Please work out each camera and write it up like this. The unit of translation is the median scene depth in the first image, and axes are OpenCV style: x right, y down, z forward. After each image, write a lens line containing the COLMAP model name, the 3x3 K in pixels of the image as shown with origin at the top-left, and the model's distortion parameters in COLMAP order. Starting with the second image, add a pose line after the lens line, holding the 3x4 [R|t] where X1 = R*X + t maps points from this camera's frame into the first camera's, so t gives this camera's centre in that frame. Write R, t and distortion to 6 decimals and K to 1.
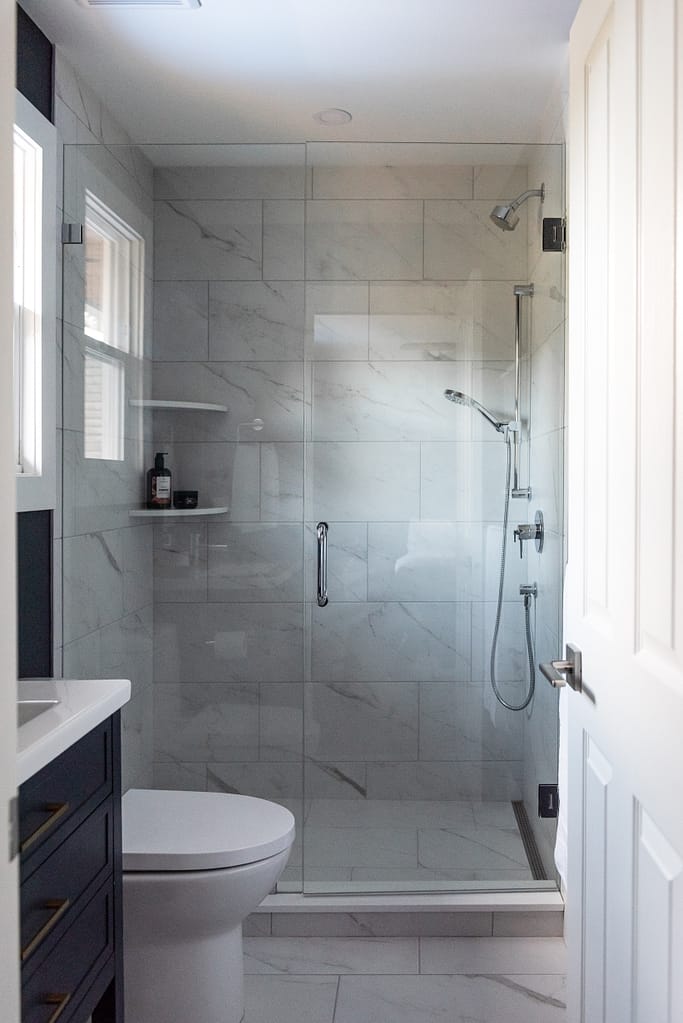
lens RADIAL K [[846.2, 0, 341.5], [0, 846.2, 511.5], [0, 0, 1]] dist [0.008498, -0.000714]
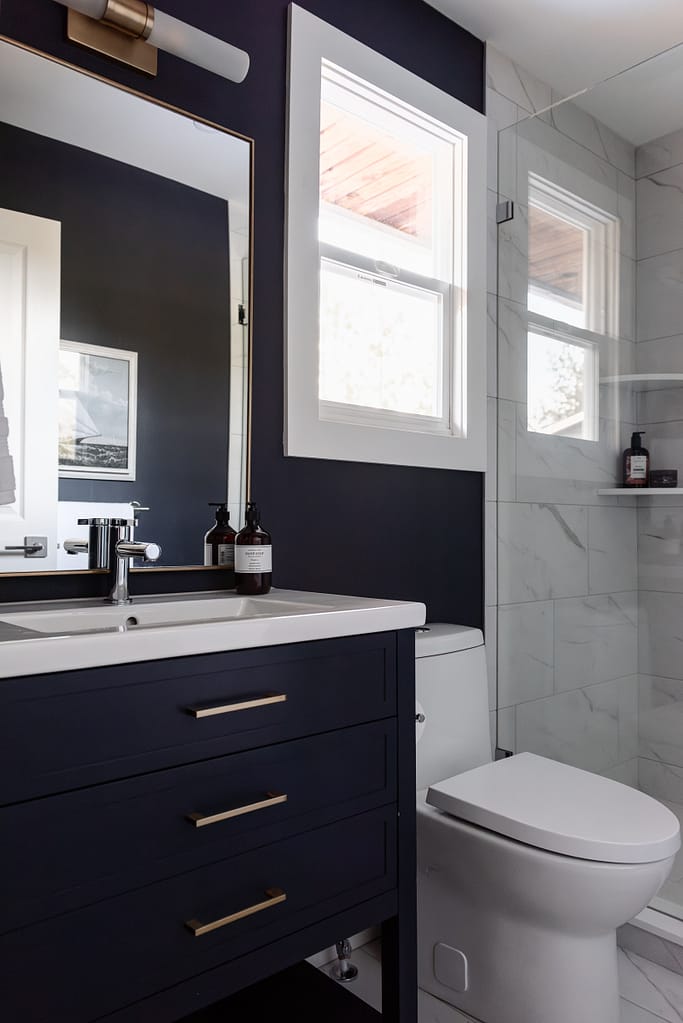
lens RADIAL K [[723.7, 0, 341.5], [0, 723.7, 511.5], [0, 0, 1]] dist [-0.001199, -0.001122]
pose [[0.712072, -0.001822, -0.702104, 0.133007], [-0.036845, 0.998522, -0.039960, 0.070166], [0.701139, 0.054324, 0.710952, 0.181653]]
